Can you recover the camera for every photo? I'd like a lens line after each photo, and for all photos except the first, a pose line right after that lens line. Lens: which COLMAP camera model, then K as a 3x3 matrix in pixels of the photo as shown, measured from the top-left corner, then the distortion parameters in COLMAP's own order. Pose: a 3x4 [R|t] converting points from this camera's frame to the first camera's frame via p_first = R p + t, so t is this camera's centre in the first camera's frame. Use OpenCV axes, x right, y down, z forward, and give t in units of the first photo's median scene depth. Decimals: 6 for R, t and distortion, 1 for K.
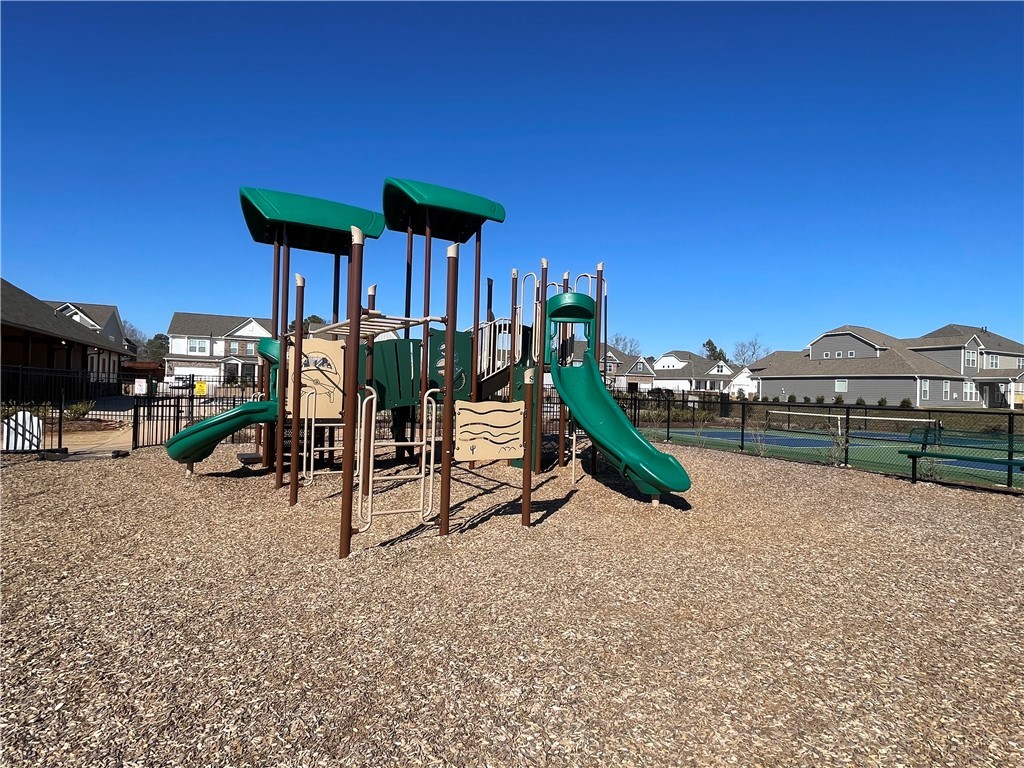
lens RADIAL K [[539.4, 0, 512.0], [0, 539.4, 384.0], [0, 0, 1]] dist [-0.000294, 0.000052]
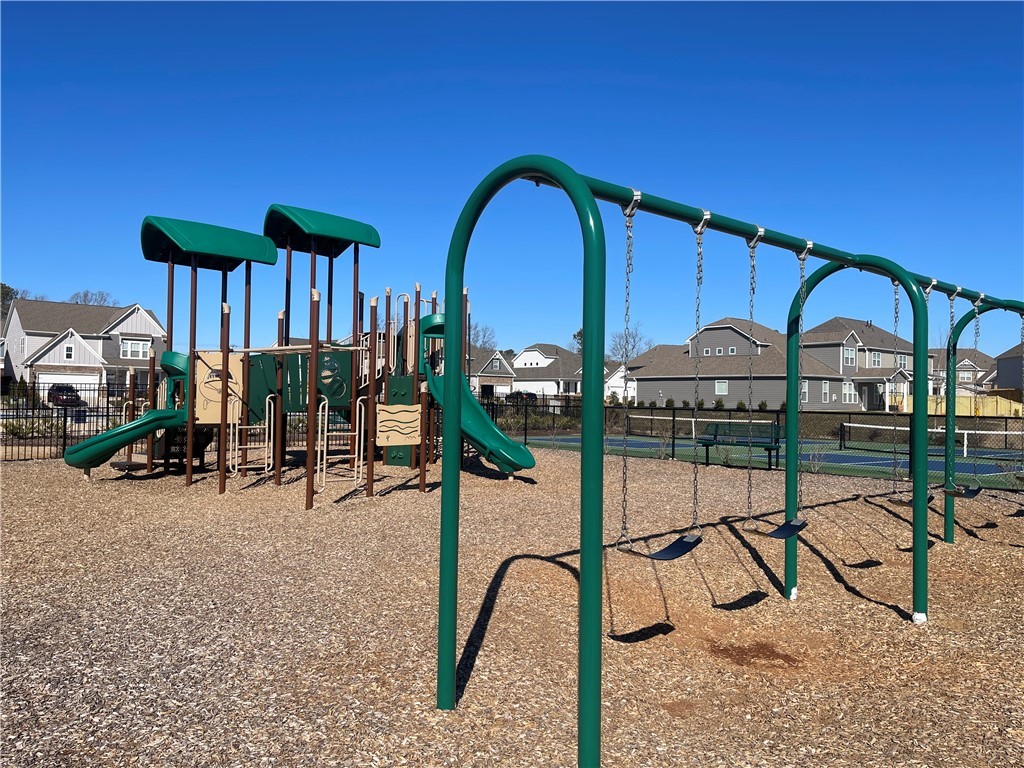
lens RADIAL K [[779.7, 0, 510.9], [0, 779.7, 390.7], [0, 0, 1]] dist [0.064880, -0.002062]
pose [[0.968153, -0.008080, 0.250229, -0.039472], [0.006575, 0.999955, 0.006852, -0.002634], [-0.250273, -0.004988, 0.968162, -0.158944]]
